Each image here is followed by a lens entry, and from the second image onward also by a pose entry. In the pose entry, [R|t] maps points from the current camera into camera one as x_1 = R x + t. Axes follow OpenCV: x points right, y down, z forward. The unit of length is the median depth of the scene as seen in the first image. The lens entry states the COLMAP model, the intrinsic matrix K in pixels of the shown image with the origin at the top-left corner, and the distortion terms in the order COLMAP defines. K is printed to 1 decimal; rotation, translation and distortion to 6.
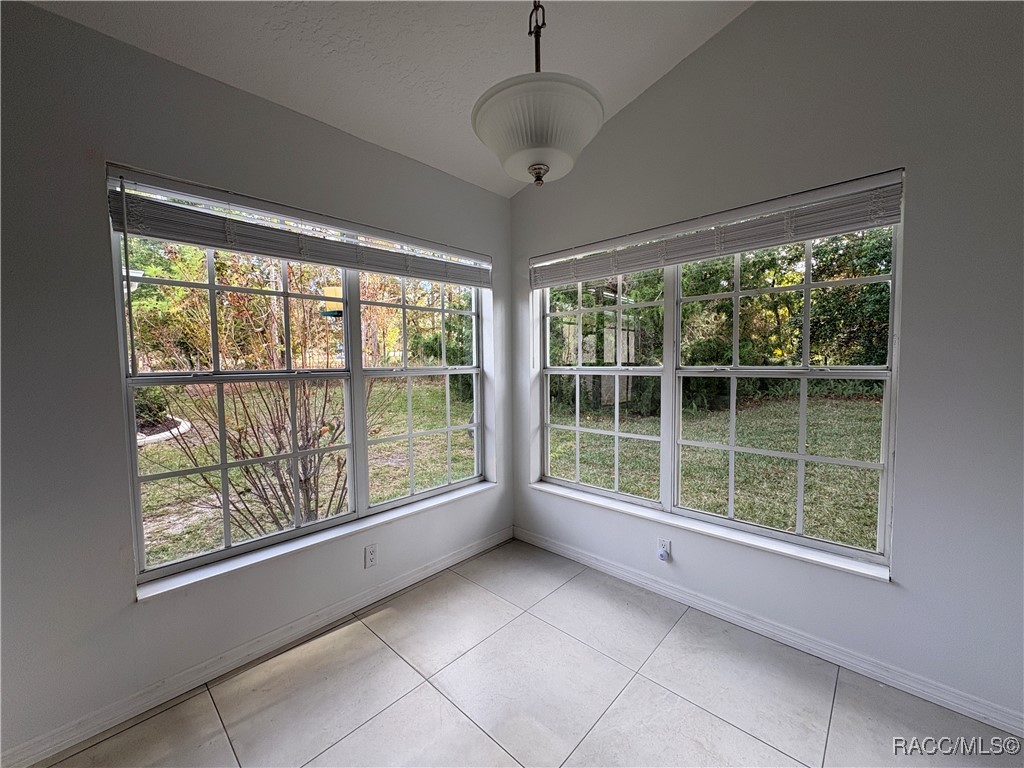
lens RADIAL K [[410.5, 0, 510.8], [0, 410.5, 385.1], [0, 0, 1]] dist [0.003156, 0.000645]
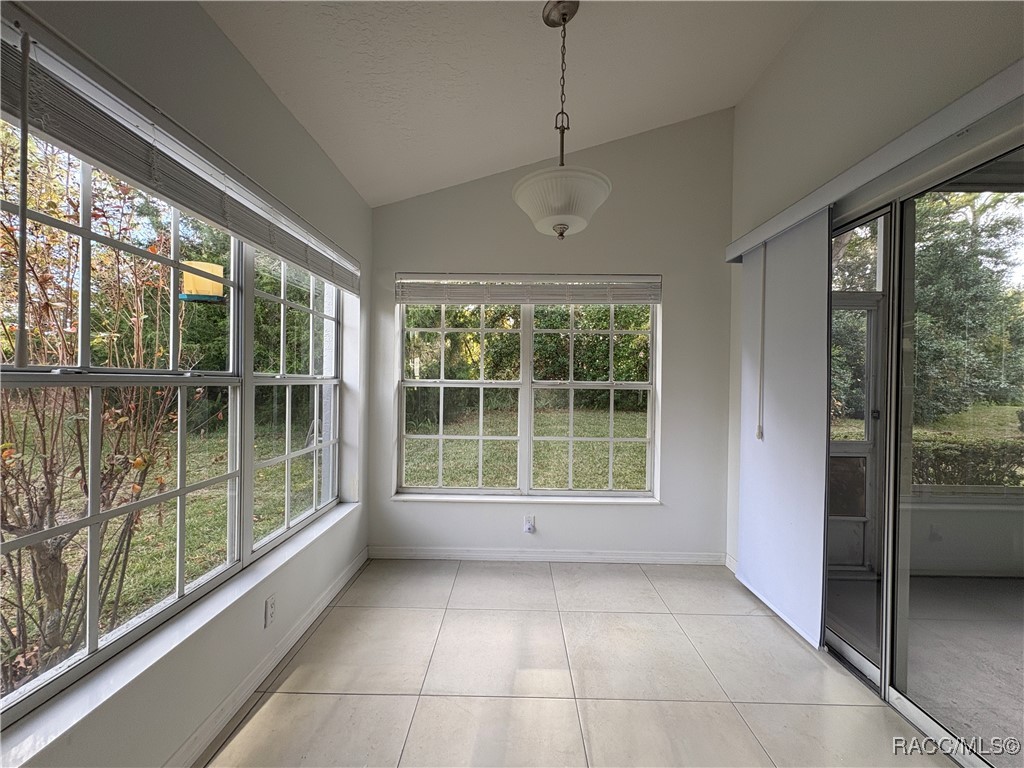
lens RADIAL K [[410.5, 0, 510.6], [0, 410.5, 384.0], [0, 0, 1]] dist [0.003156, 0.000645]
pose [[0.736463, 0.020116, 0.676179, -0.496183], [0.017839, 0.998633, -0.049139, 0.026016], [-0.676242, 0.048251, 0.735097, 0.076502]]
